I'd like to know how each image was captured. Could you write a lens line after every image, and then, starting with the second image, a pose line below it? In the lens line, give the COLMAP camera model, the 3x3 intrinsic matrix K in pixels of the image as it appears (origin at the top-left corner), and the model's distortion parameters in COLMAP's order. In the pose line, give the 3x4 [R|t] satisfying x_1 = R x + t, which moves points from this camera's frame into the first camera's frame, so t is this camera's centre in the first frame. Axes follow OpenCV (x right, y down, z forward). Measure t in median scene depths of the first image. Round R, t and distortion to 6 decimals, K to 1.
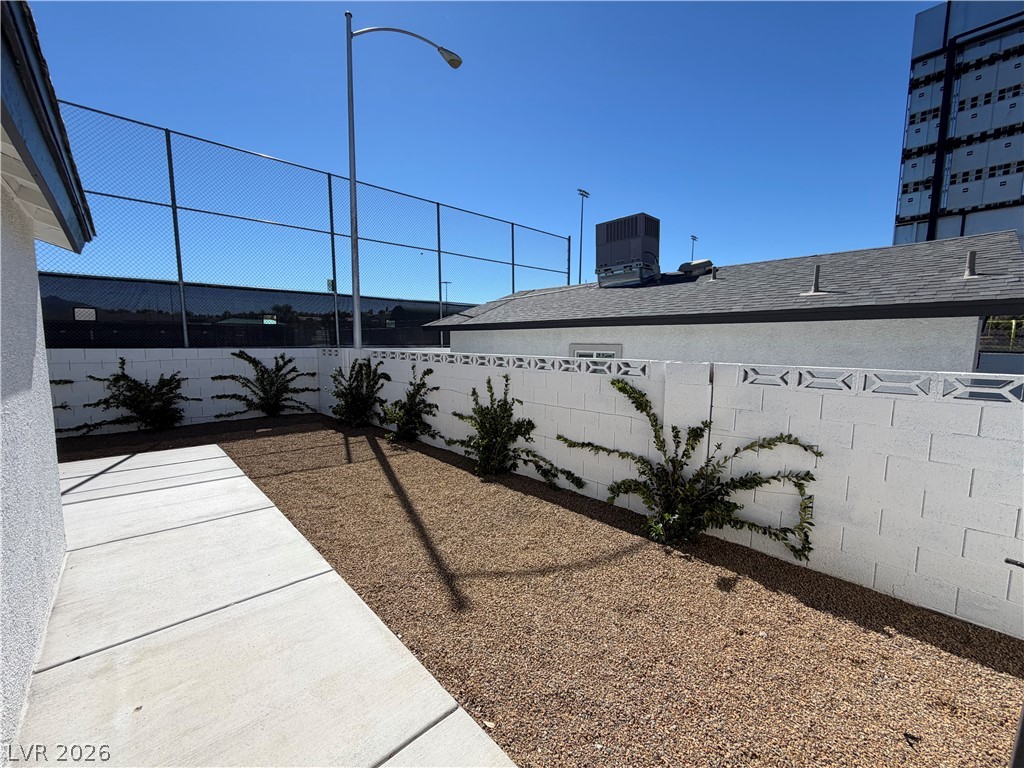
lens RADIAL K [[409.8, 0, 511.0], [0, 409.8, 385.9], [0, 0, 1]] dist [-0.002149, 0.000924]
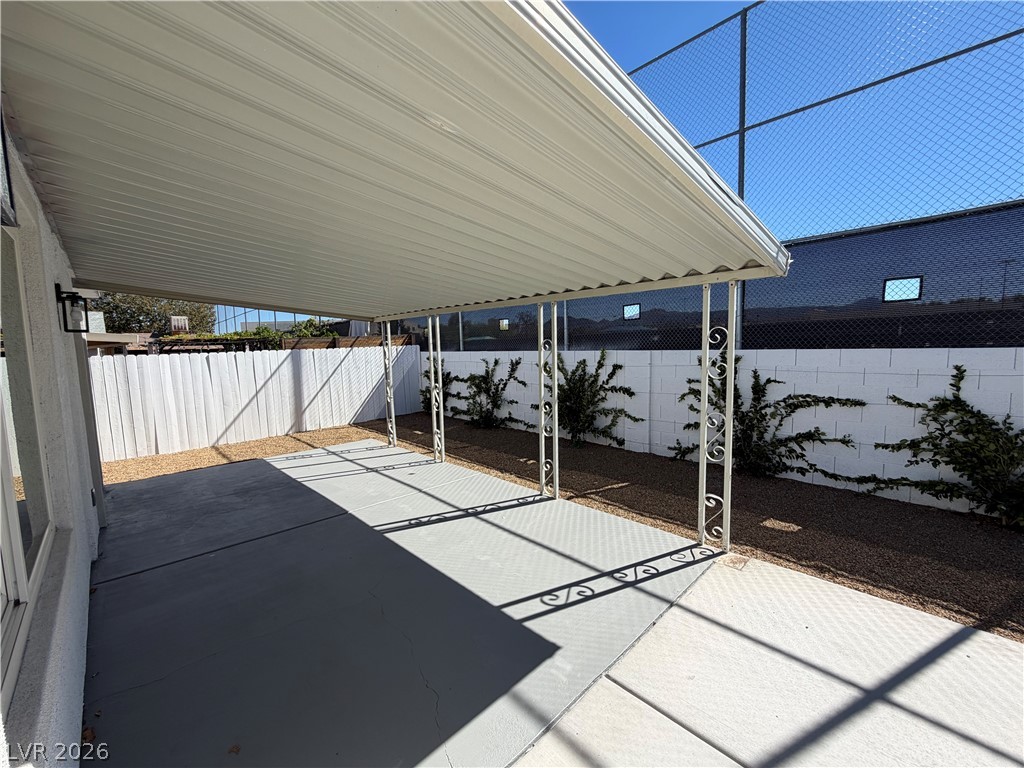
lens RADIAL K [[409.8, 0, 514.2], [0, 409.8, 384.3], [0, 0, 1]] dist [-0.002149, 0.000924]
pose [[0.029762, 0.084630, -0.995968, -0.466808], [-0.080961, 0.993340, 0.081987, -0.043670], [0.996273, 0.078194, 0.036415, 0.441228]]
